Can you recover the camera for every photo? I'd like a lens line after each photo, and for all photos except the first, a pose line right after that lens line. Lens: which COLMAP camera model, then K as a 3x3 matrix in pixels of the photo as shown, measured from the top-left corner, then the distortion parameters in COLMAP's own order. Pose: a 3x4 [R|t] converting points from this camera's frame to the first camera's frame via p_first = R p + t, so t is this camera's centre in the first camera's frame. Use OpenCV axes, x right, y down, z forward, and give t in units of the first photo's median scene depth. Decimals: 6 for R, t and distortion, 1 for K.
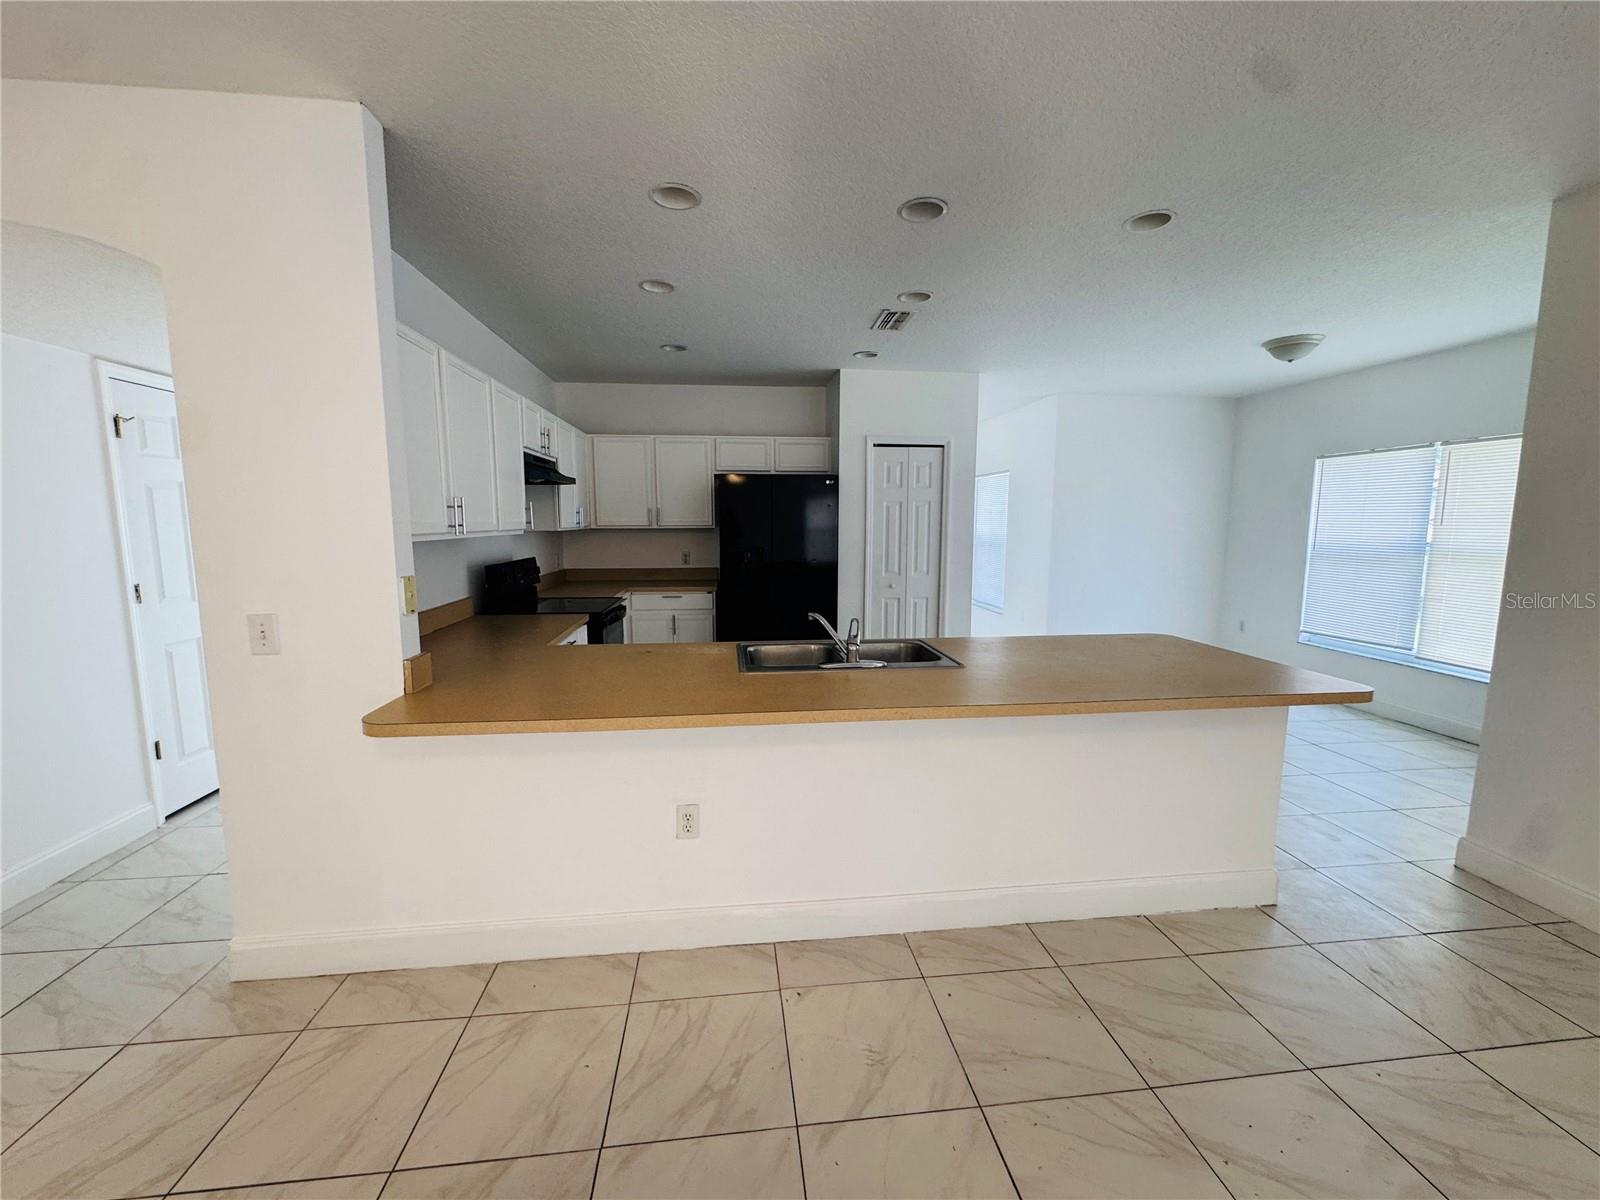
lens RADIAL K [[644.9, 0, 800.0], [0, 644.9, 600.0], [0, 0, 1]] dist [-0.001979, -0.000437]
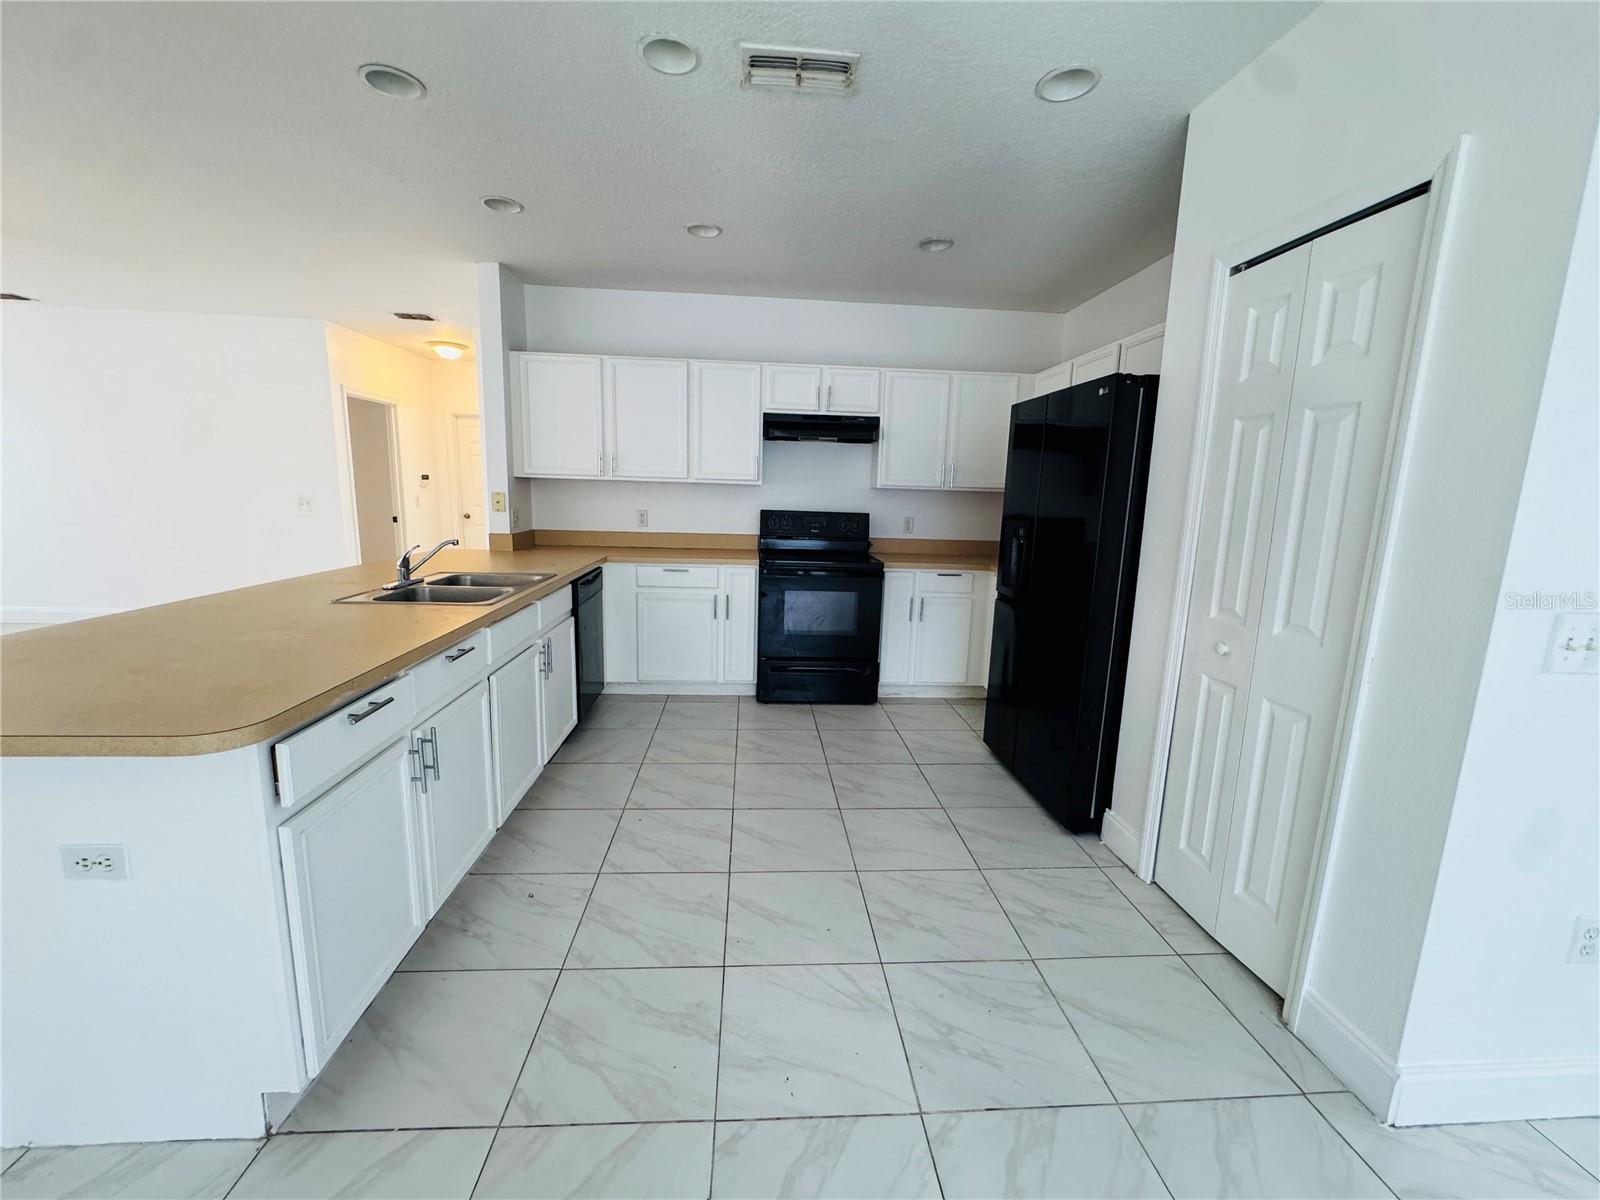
lens RADIAL K [[644.9, 0, 800.0], [0, 644.9, 600.0], [0, 0, 1]] dist [-0.001979, -0.000437]
pose [[-0.044602, 0.167997, -0.984778, 0.531919], [-0.151748, 0.973181, 0.172891, -0.078545], [0.987412, 0.157149, -0.017912, 0.785868]]
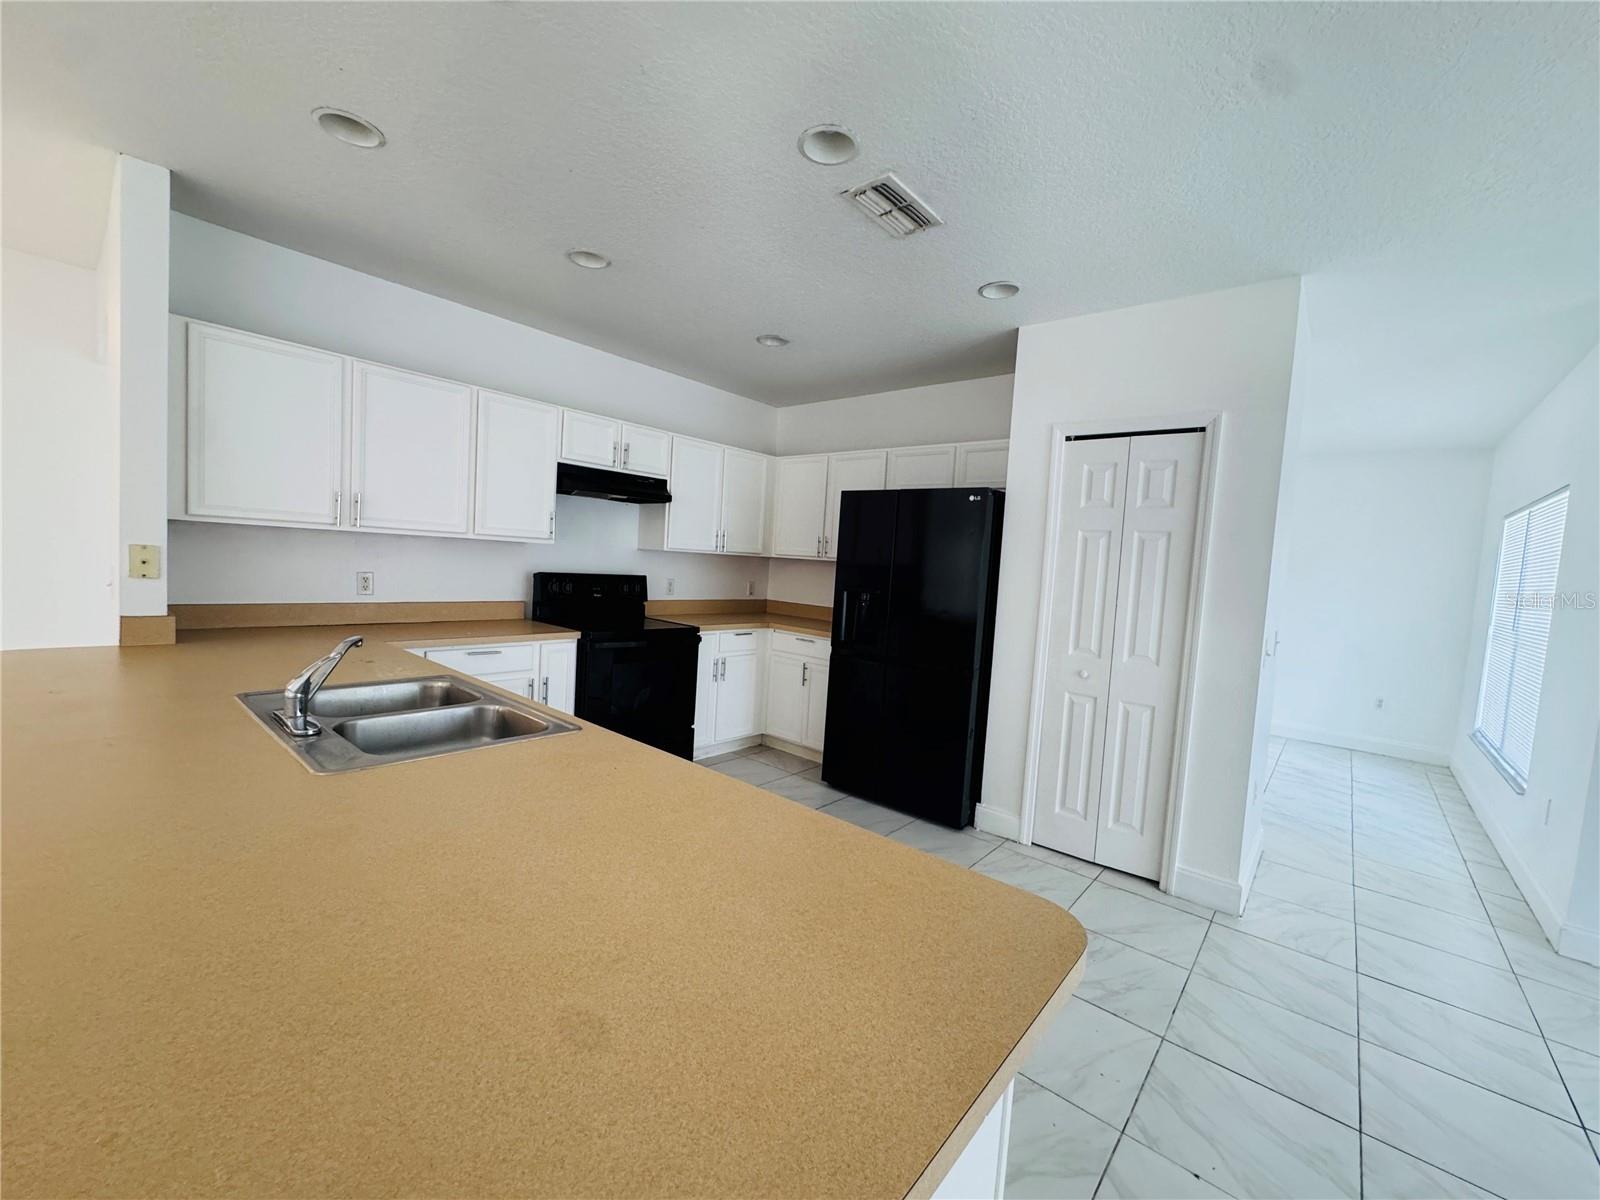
lens RADIAL K [[644.9, 0, 800.0], [0, 644.9, 600.0], [0, 0, 1]] dist [-0.001979, -0.000437]
pose [[0.676417, 0.088968, -0.731126, 0.403103], [-0.151889, 0.988190, -0.020273, -0.038281], [0.720687, 0.124763, 0.681941, 0.422398]]
